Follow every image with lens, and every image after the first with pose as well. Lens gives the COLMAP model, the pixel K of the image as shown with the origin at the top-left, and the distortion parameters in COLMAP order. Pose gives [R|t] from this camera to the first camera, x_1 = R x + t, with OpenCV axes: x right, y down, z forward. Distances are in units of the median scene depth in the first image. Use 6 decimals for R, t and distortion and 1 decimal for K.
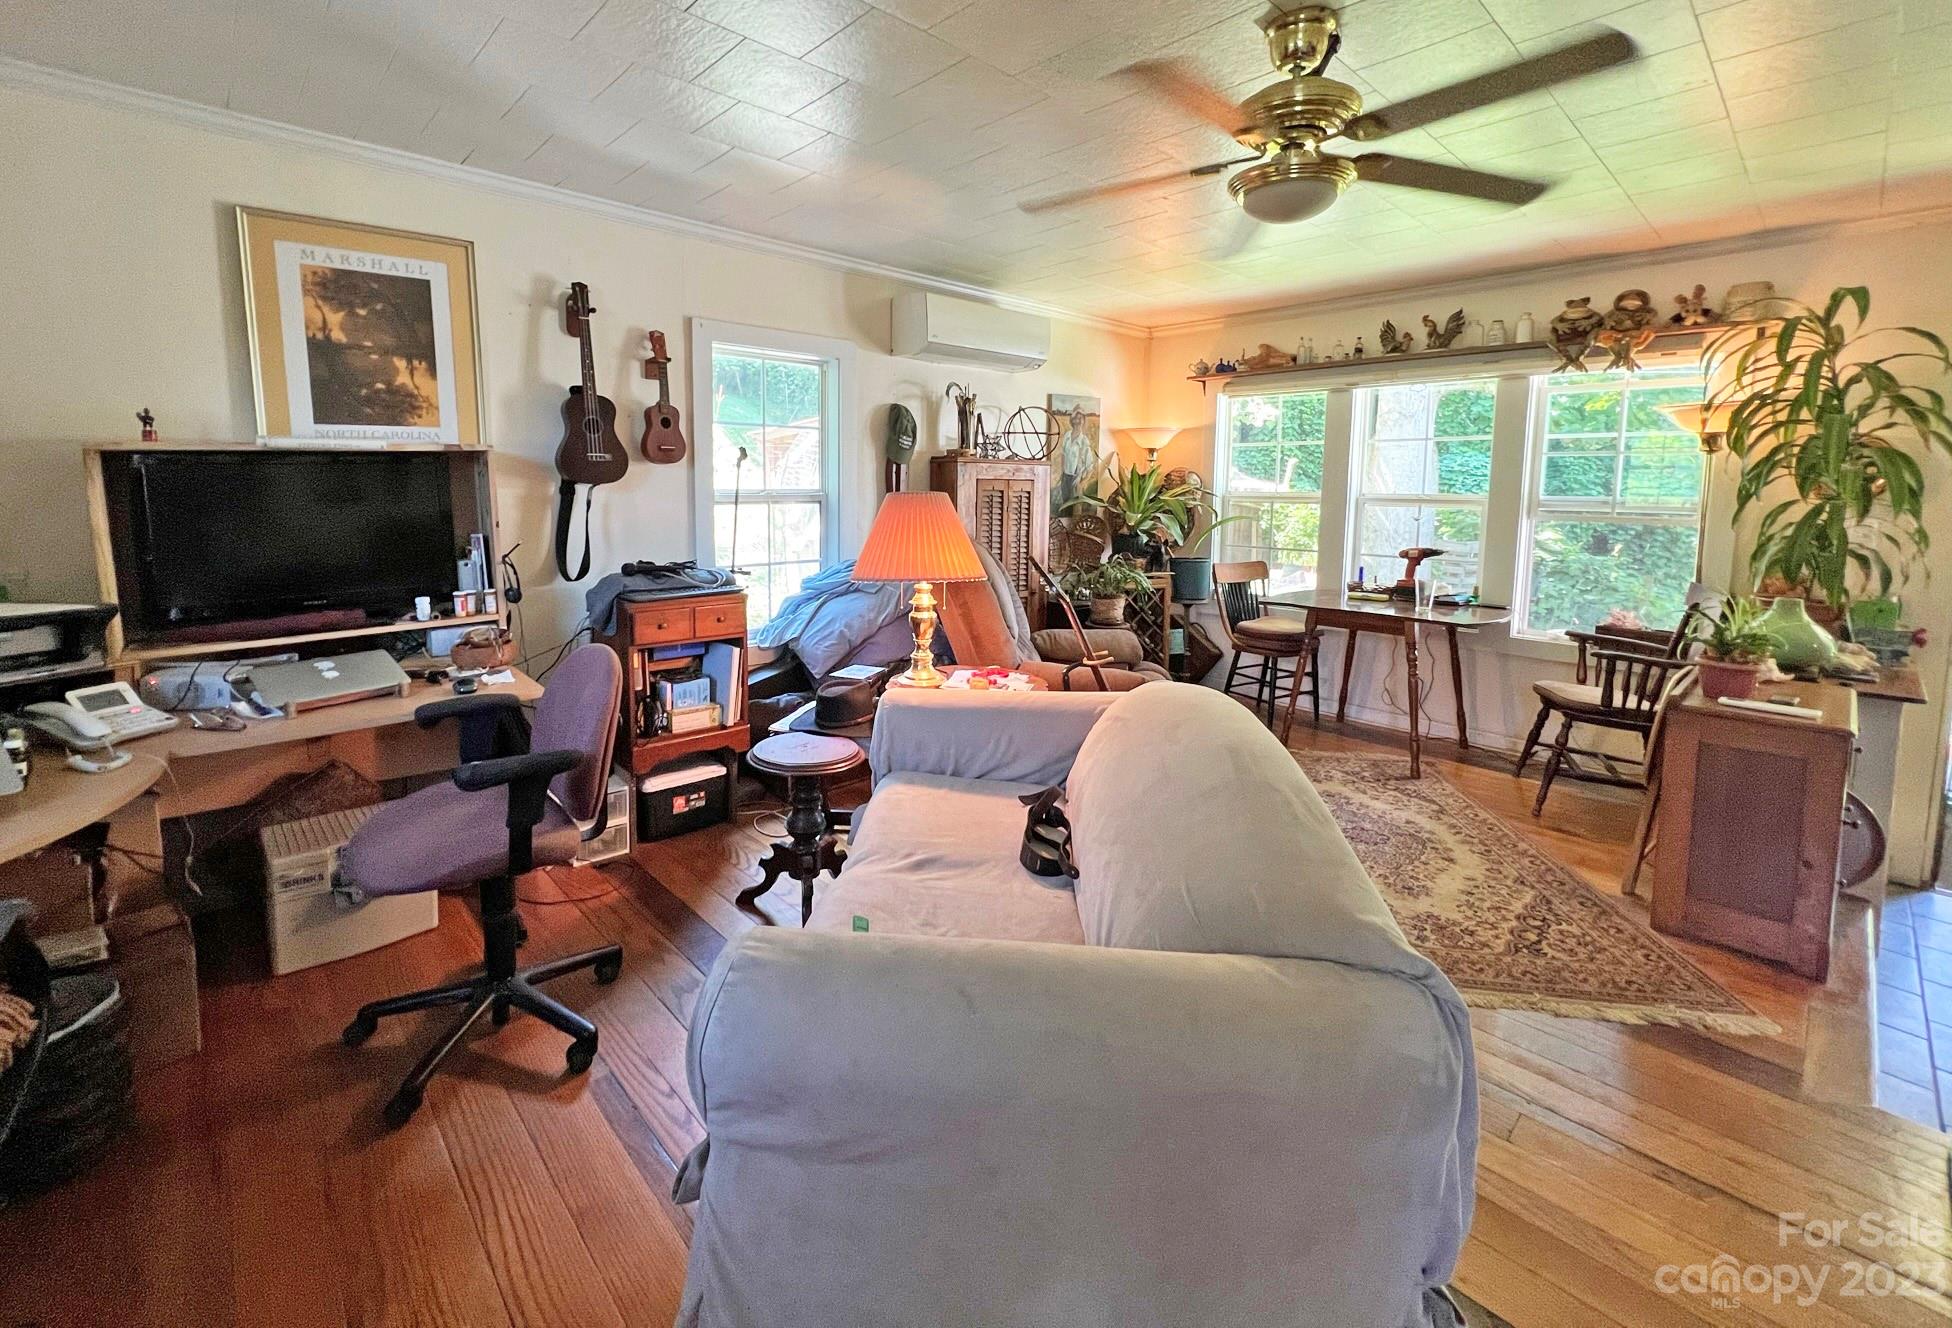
lens RADIAL K [[819.5, 0, 921.1], [0, 819.5, 559.1], [0, 0, 1]] dist [0.000645, 0.000111]
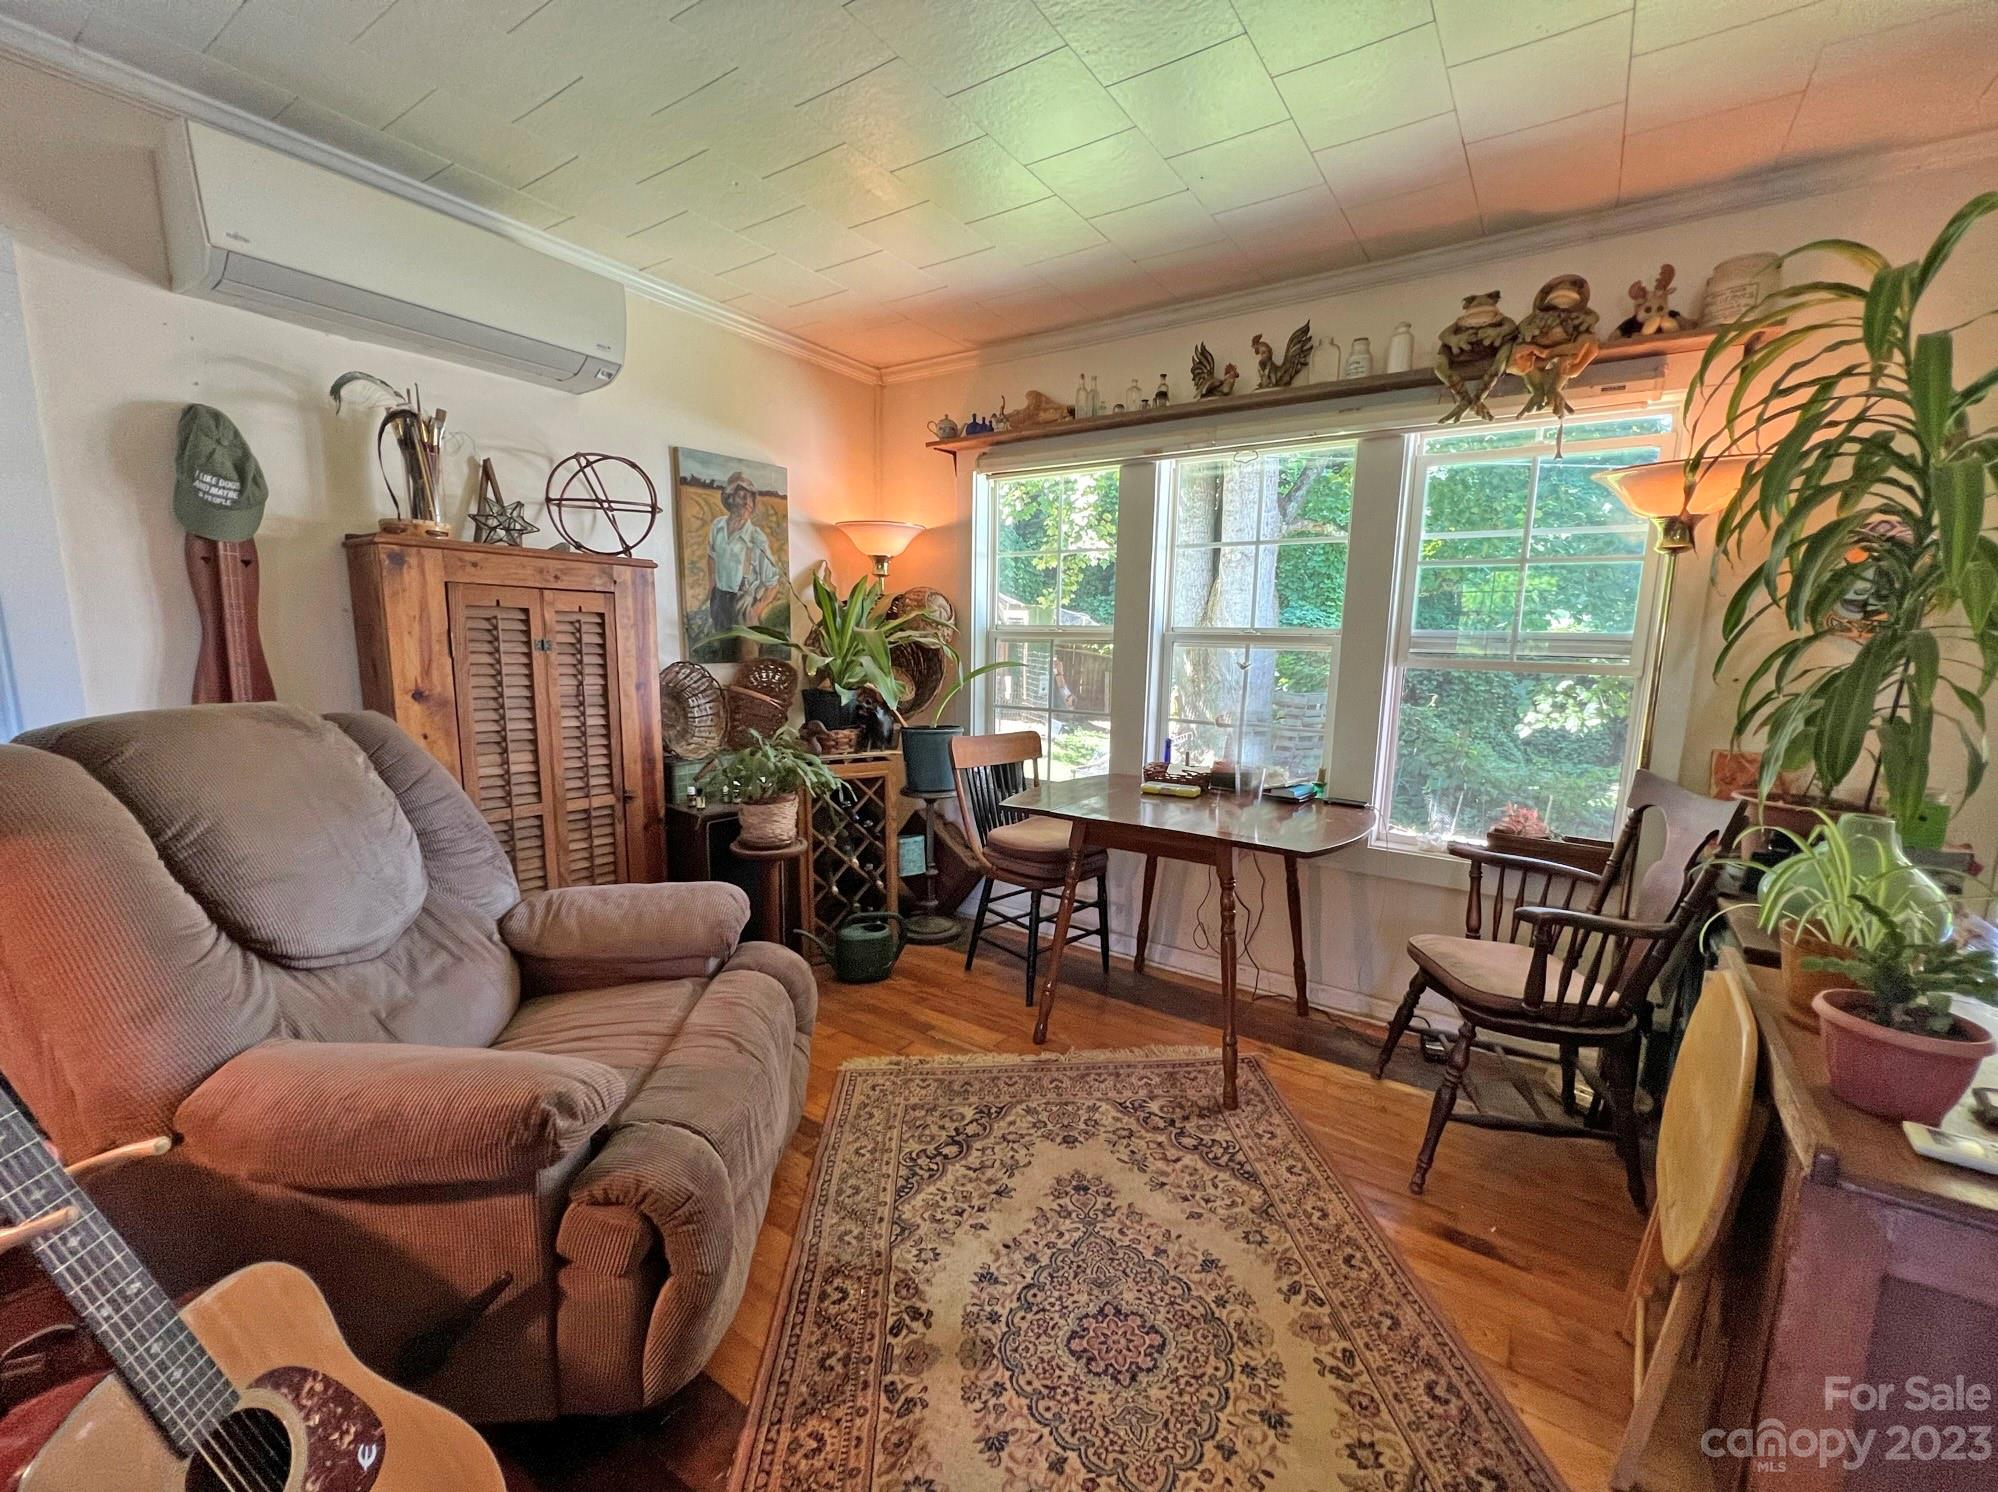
lens RADIAL K [[805.4, 0, 1014.0], [0, 805.4, 761.7], [0, 0, 1]] dist [0.000617, -0.000382]
pose [[0.970133, -0.026479, 0.241124, 0.357775], [0.011010, 0.997806, 0.065276, -0.021702], [-0.242323, -0.060672, 0.968297, 0.552081]]
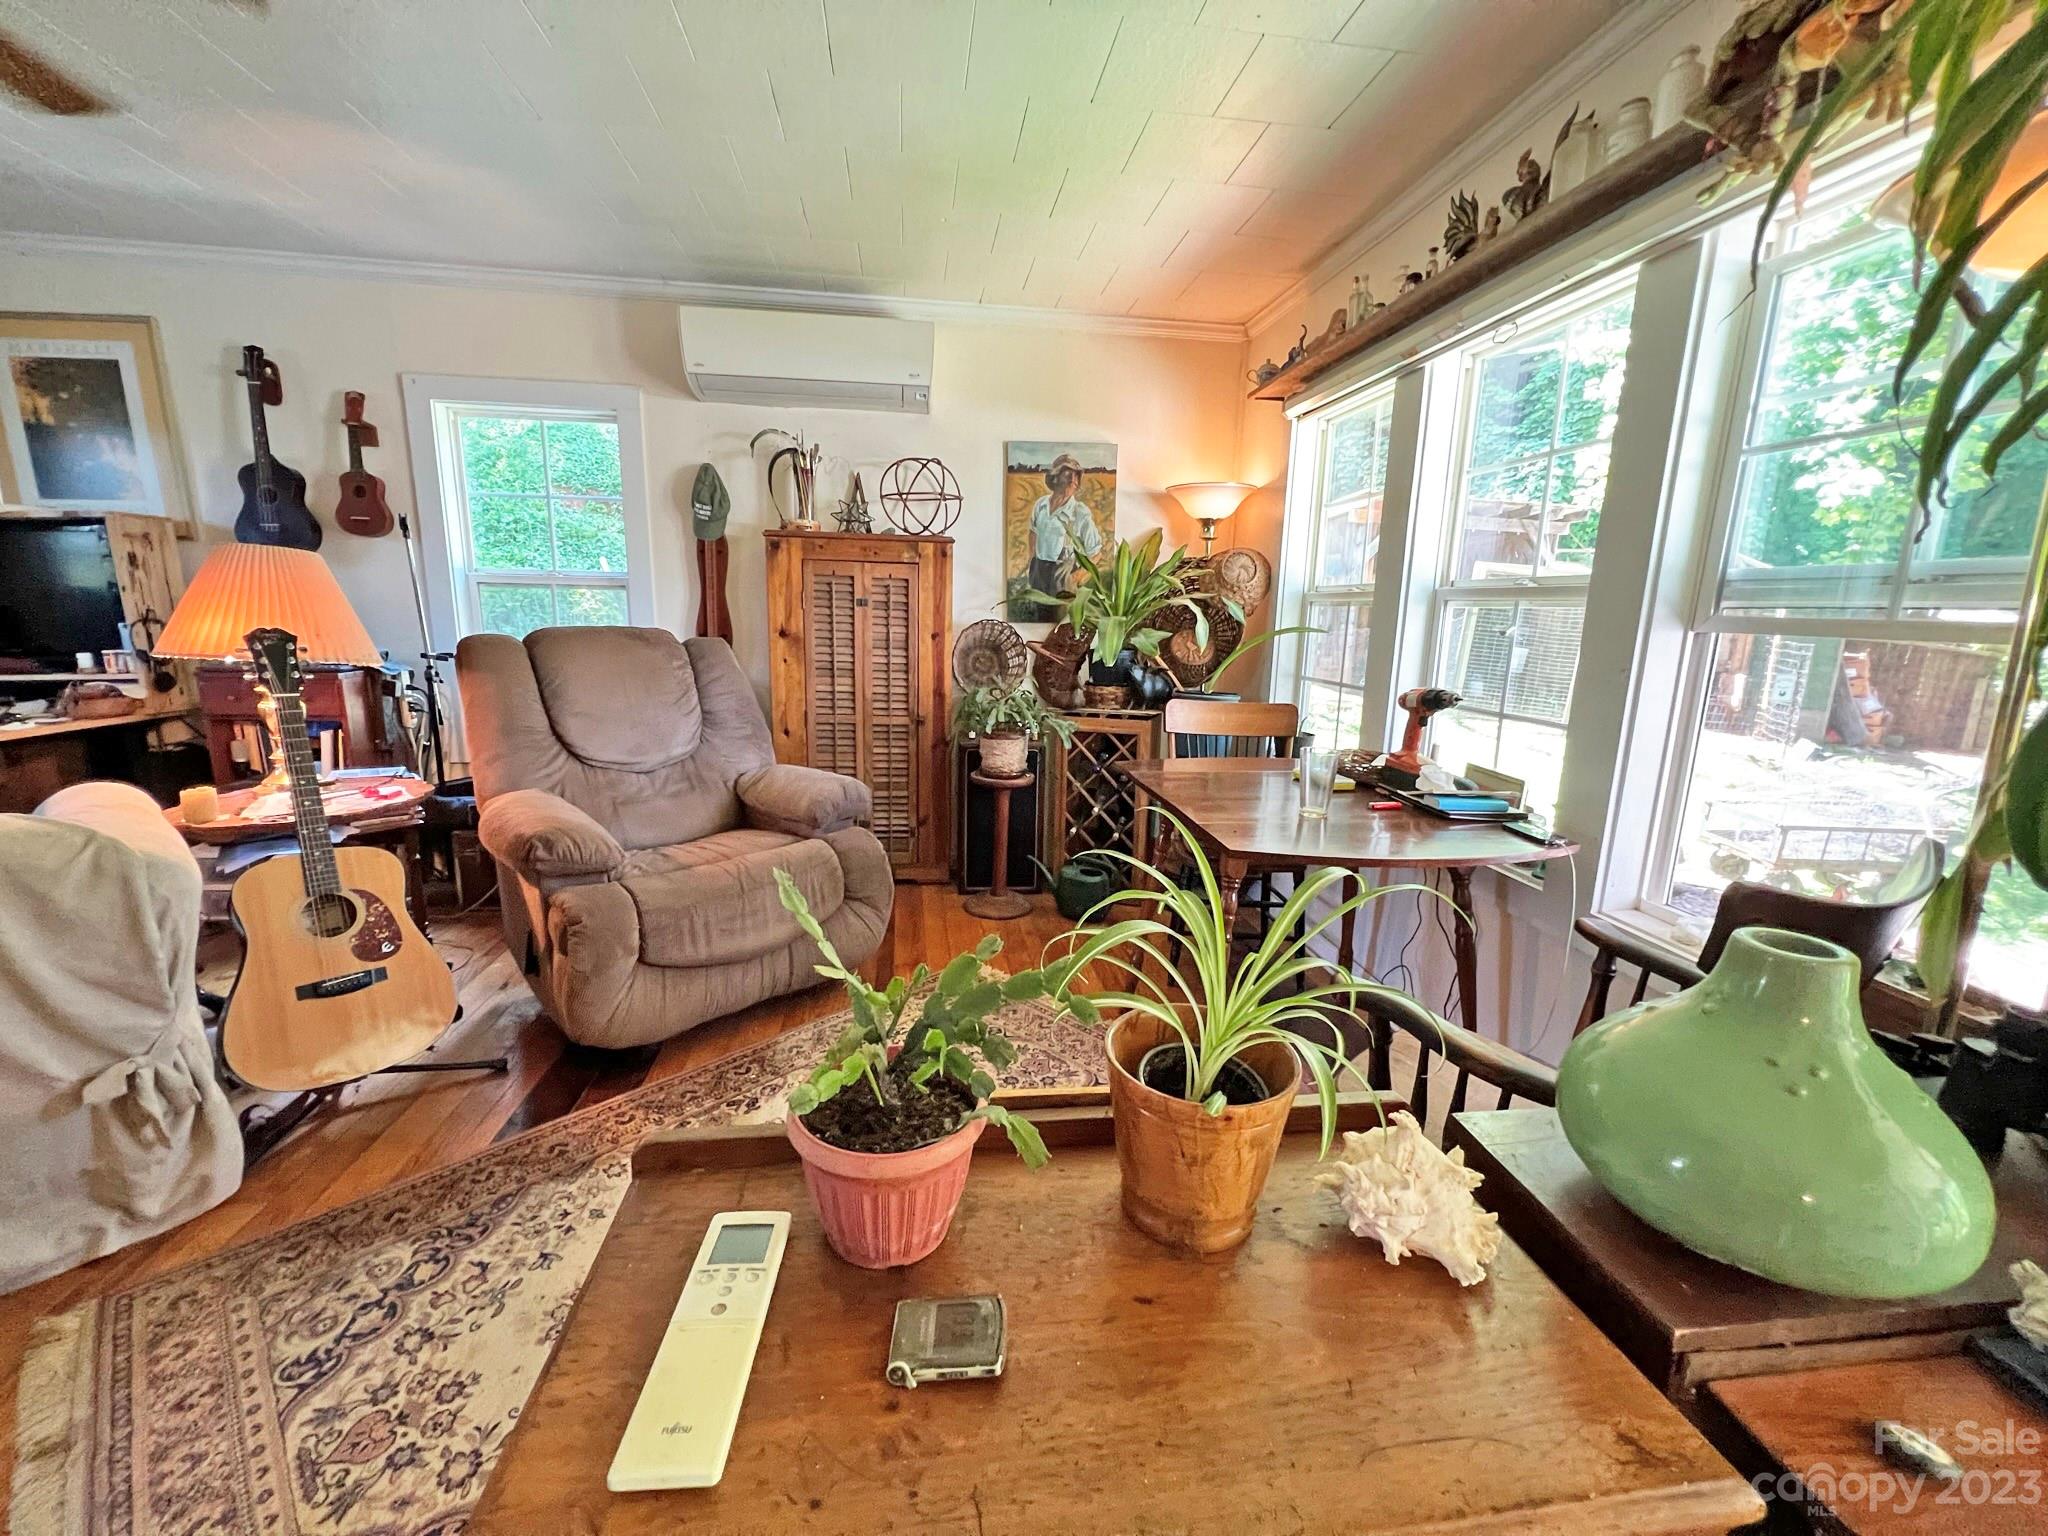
lens RADIAL K [[825.6, 0, 1051.9], [0, 825.6, 762.4], [0, 0, 1]] dist [0.000617, -0.000382]
pose [[0.831709, 0.111025, -0.543998, 0.874182], [-0.066810, 0.992696, 0.100455, -0.005510], [0.551178, -0.047205, 0.833051, 0.613865]]
